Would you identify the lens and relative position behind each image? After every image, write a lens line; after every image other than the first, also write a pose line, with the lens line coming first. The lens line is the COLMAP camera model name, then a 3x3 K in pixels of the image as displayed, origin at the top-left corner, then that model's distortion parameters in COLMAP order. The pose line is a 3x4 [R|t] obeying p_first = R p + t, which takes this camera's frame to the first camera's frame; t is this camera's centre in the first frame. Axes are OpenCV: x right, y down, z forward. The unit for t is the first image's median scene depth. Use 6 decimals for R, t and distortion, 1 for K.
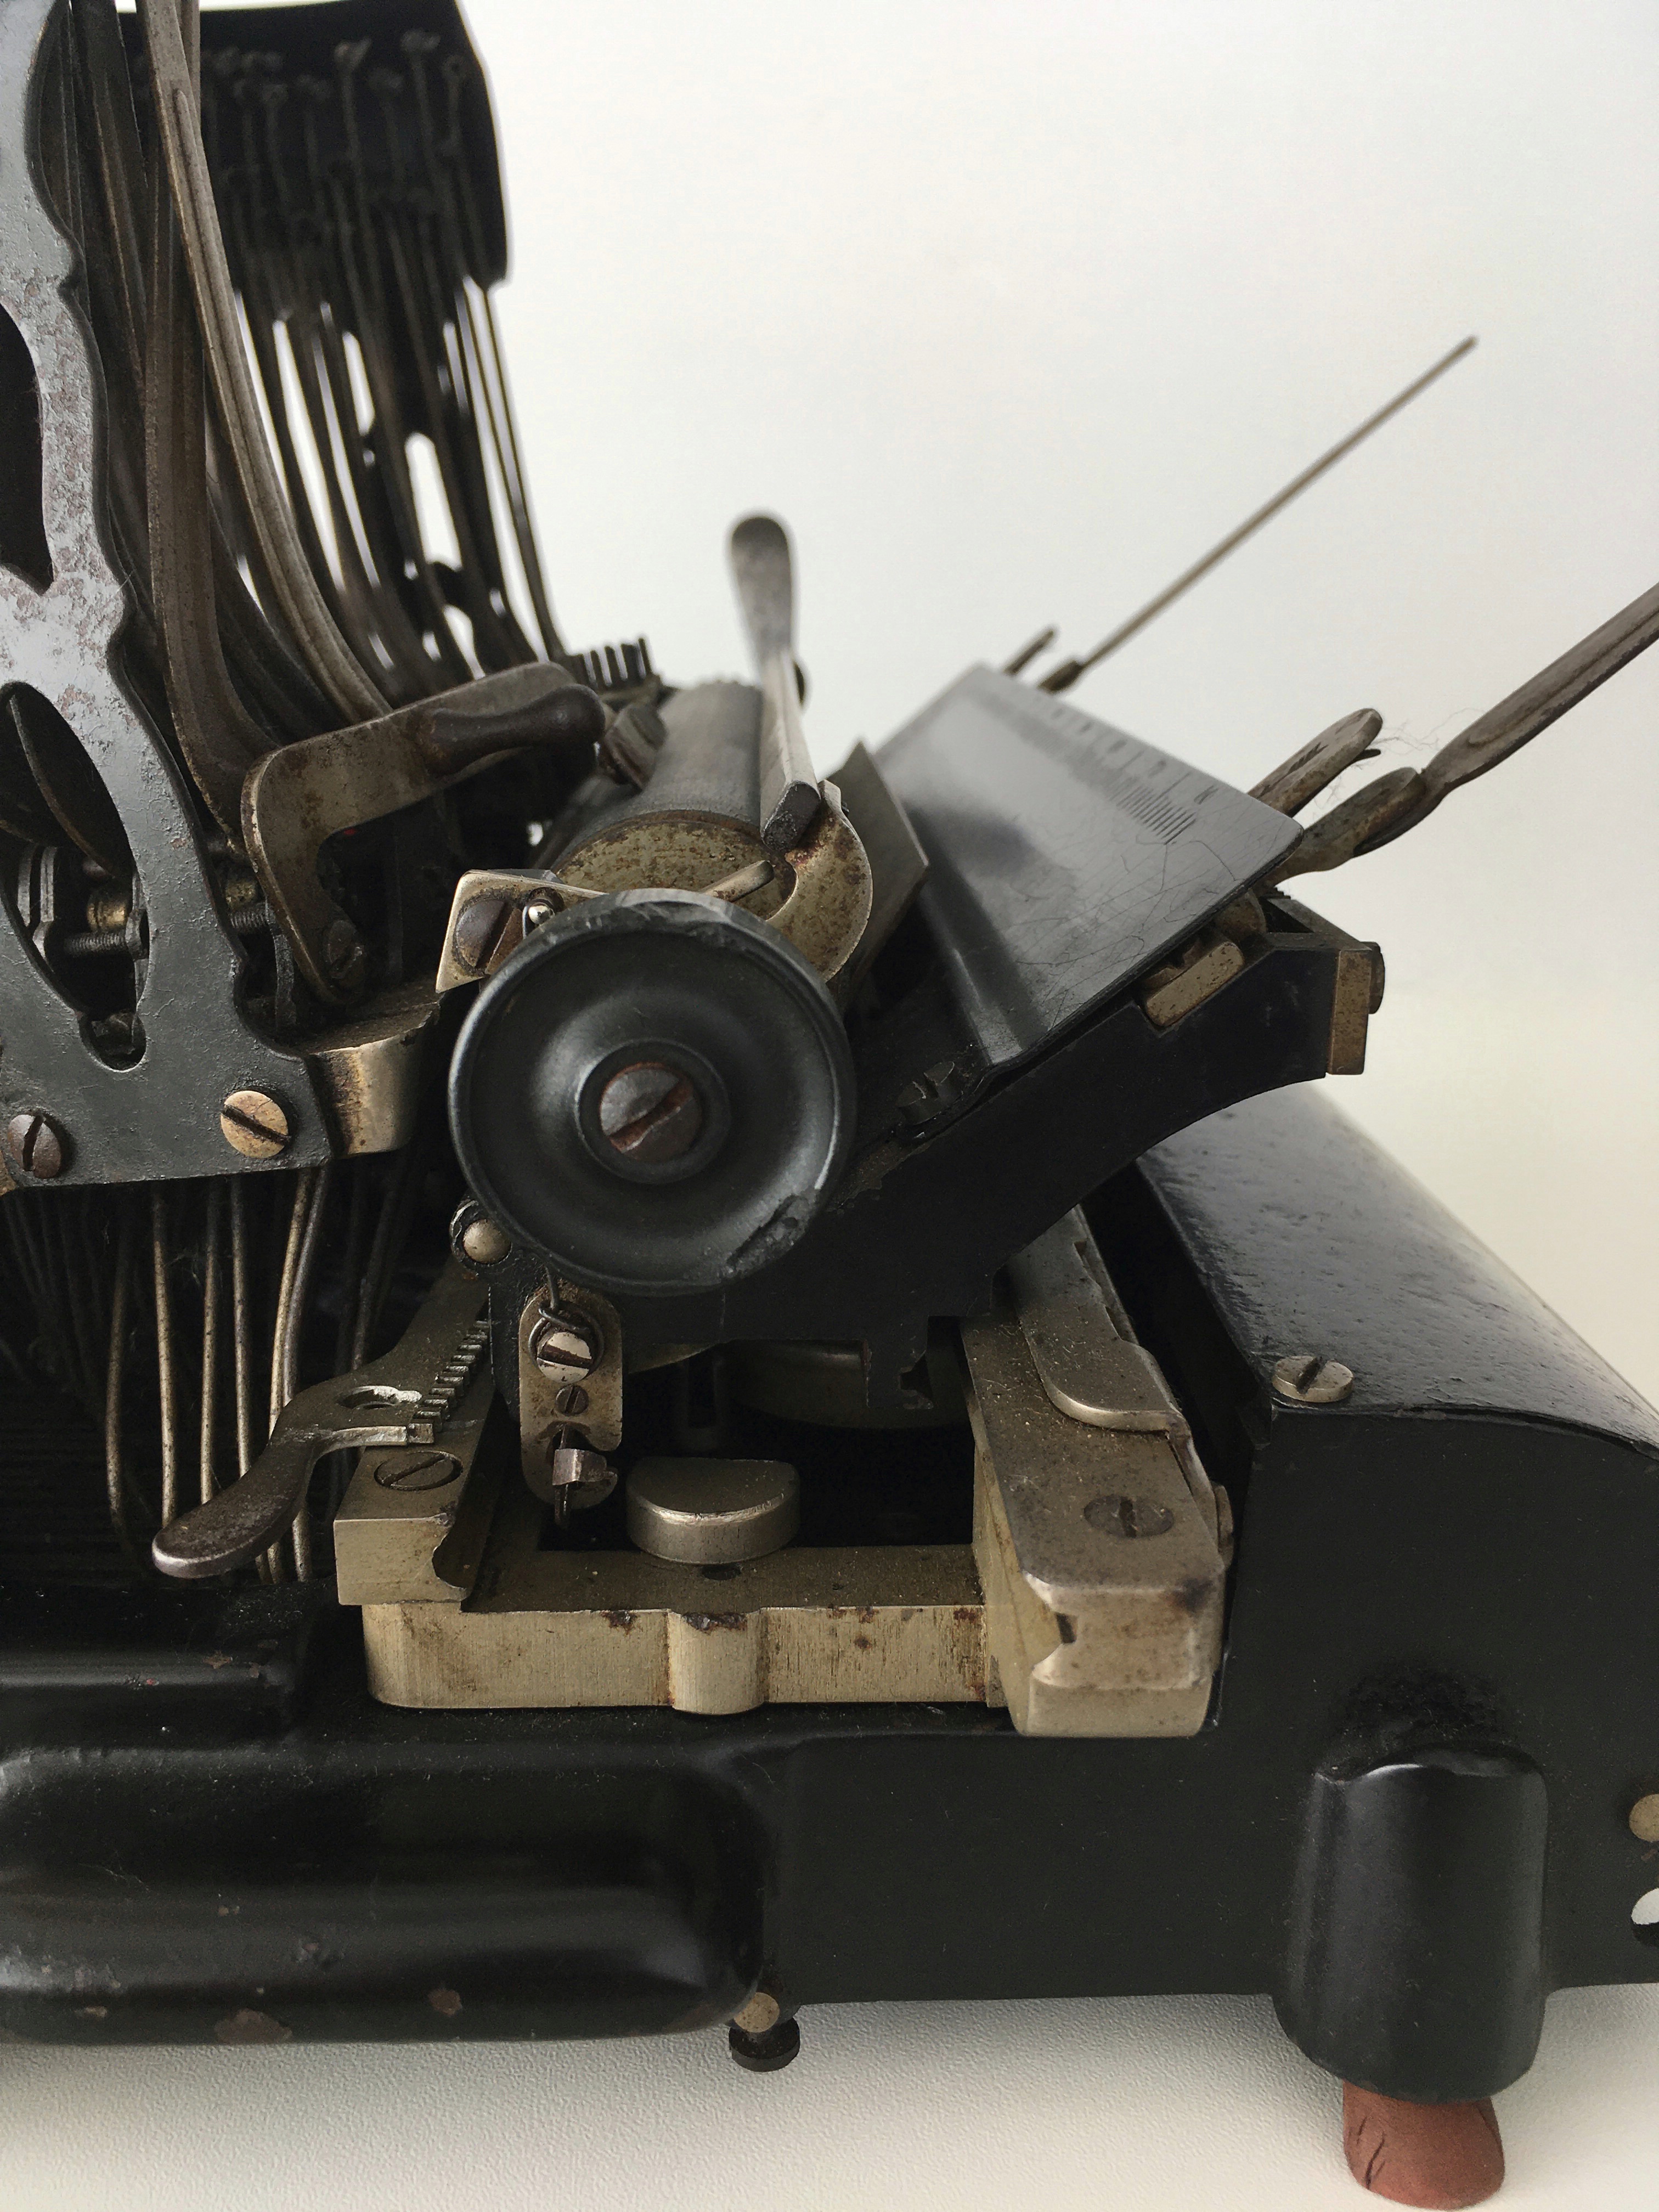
lens RADIAL K [[1949.6, 0, 829.5], [0, 1949.6, 1106.0], [0, 0, 1]] dist [0.100644, -0.165559]
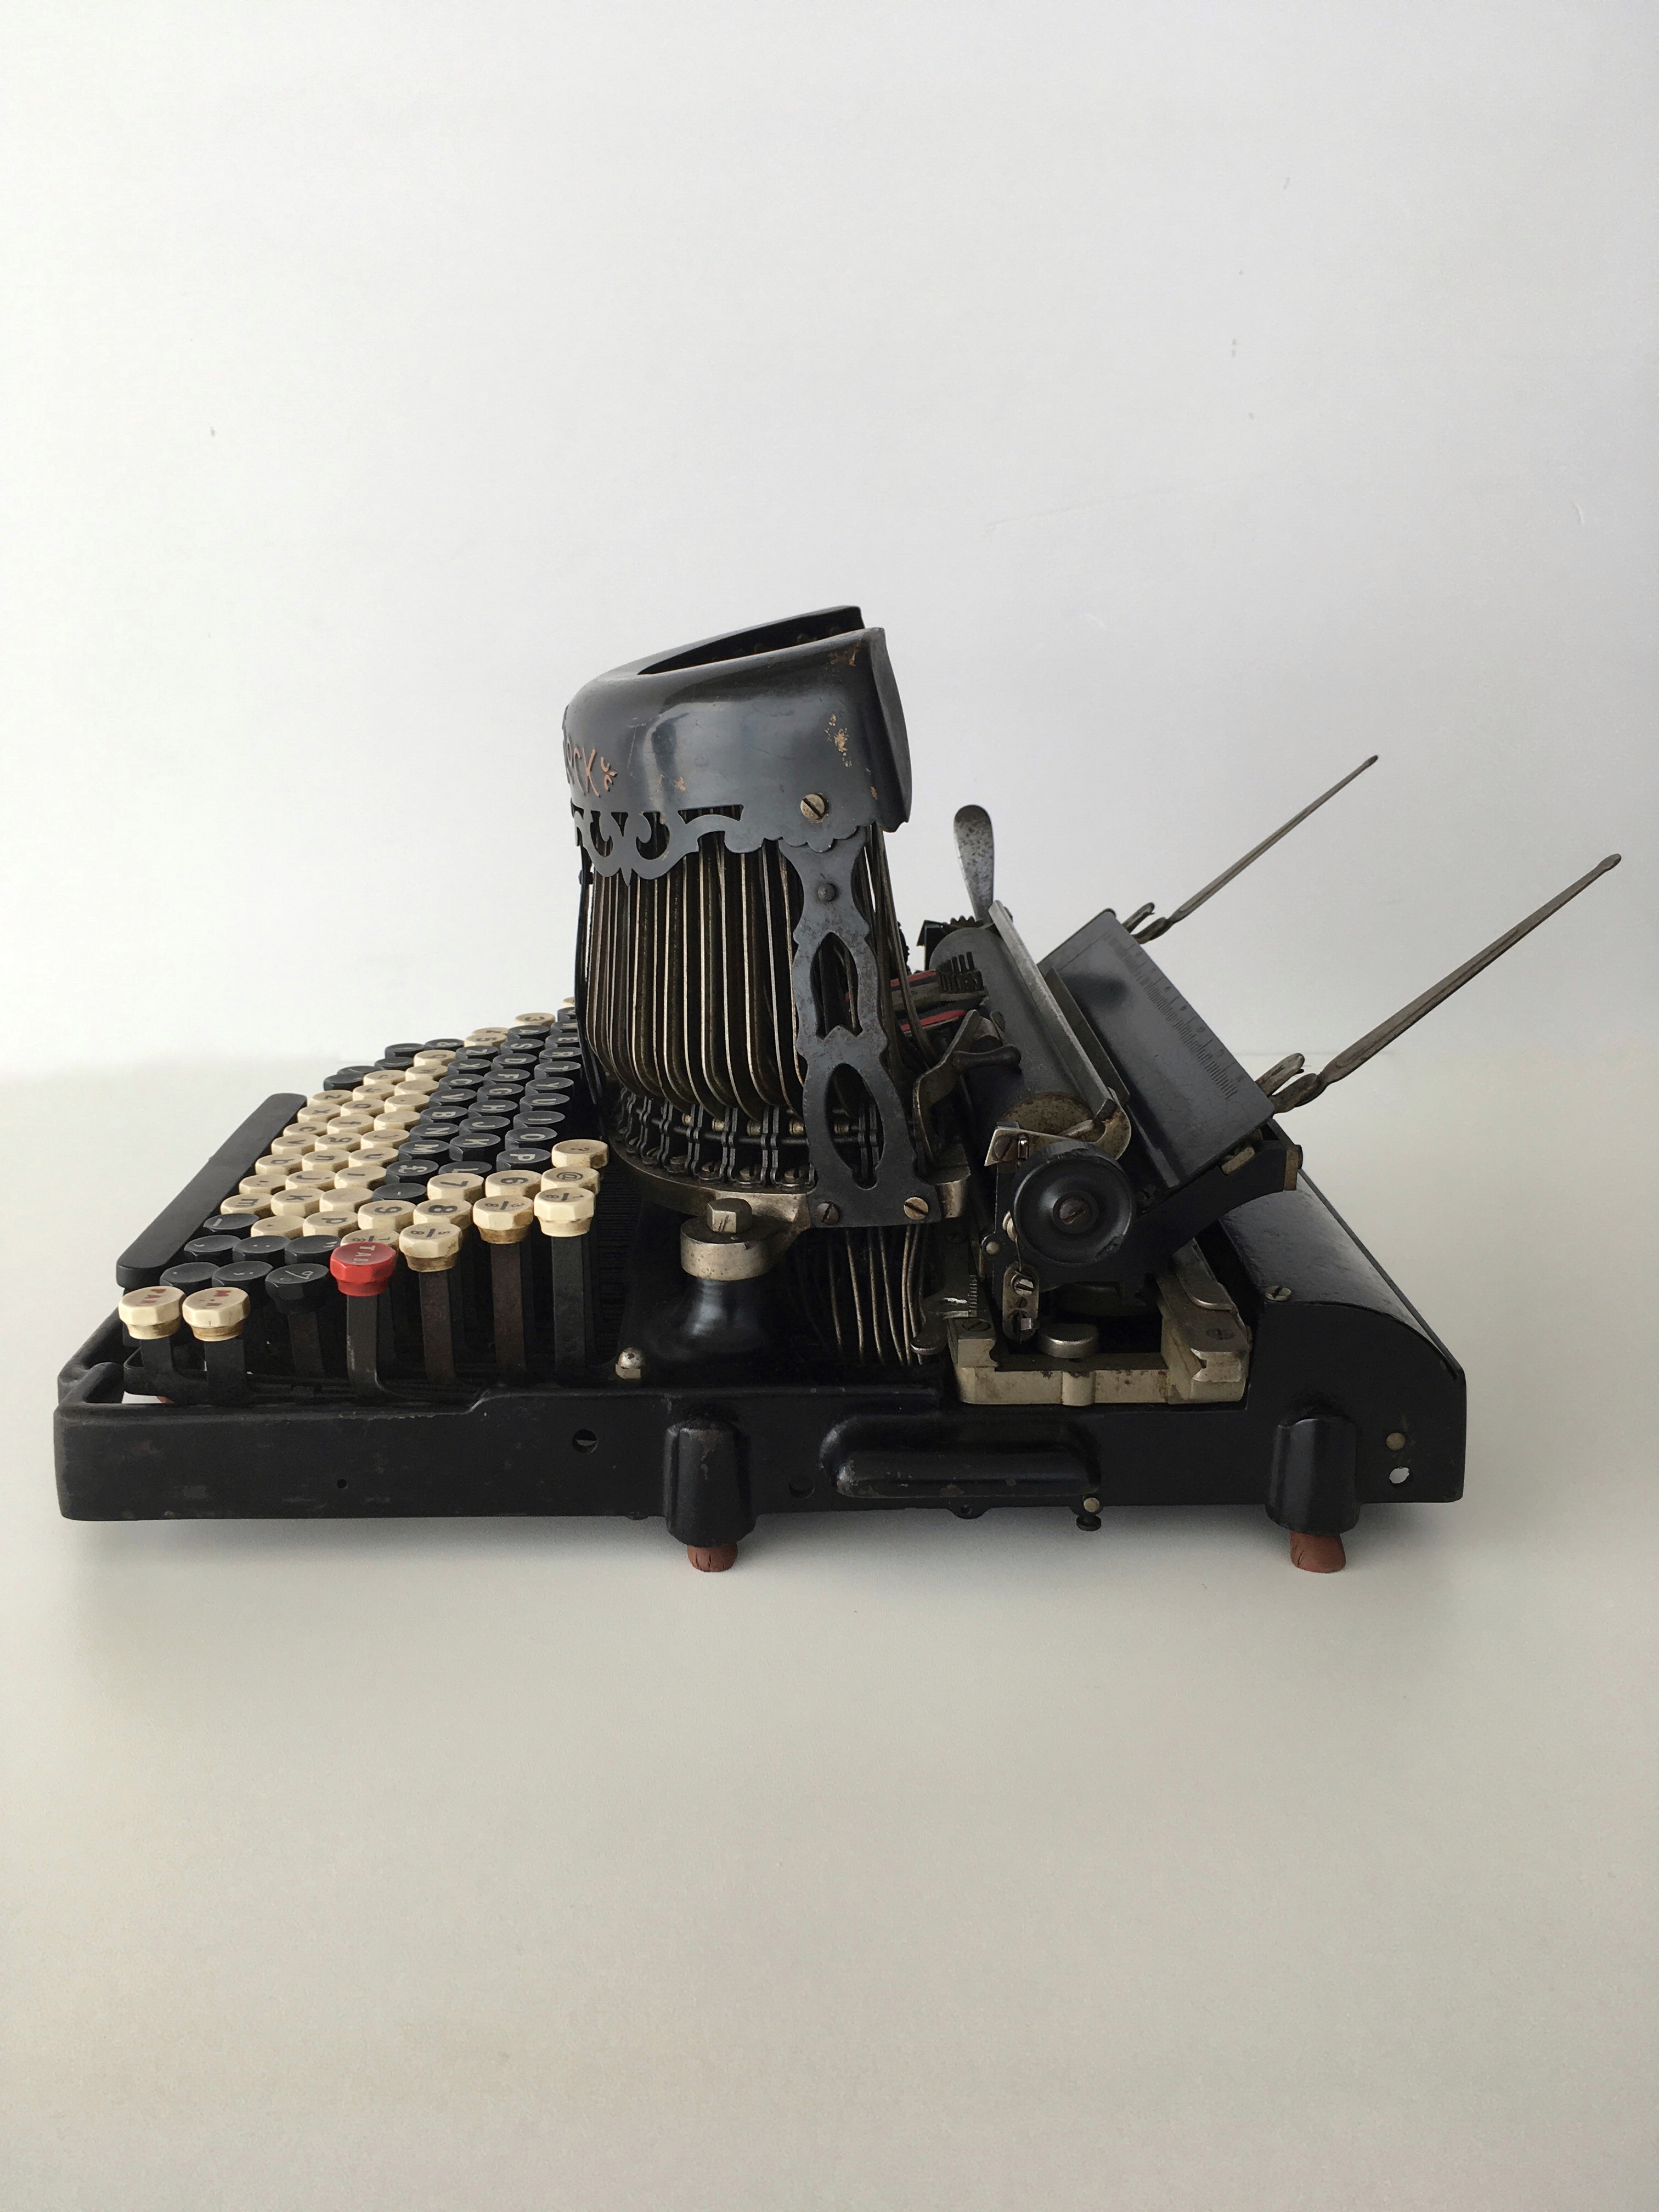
lens RADIAL K [[1949.6, 0, 829.5], [0, 1949.6, 1106.0], [0, 0, 1]] dist [0.100644, -0.165559]
pose [[0.999963, -0.005866, -0.006260, -0.412629], [0.006032, 0.999620, 0.026886, -0.228562], [0.006100, -0.026922, 0.999619, -1.957387]]
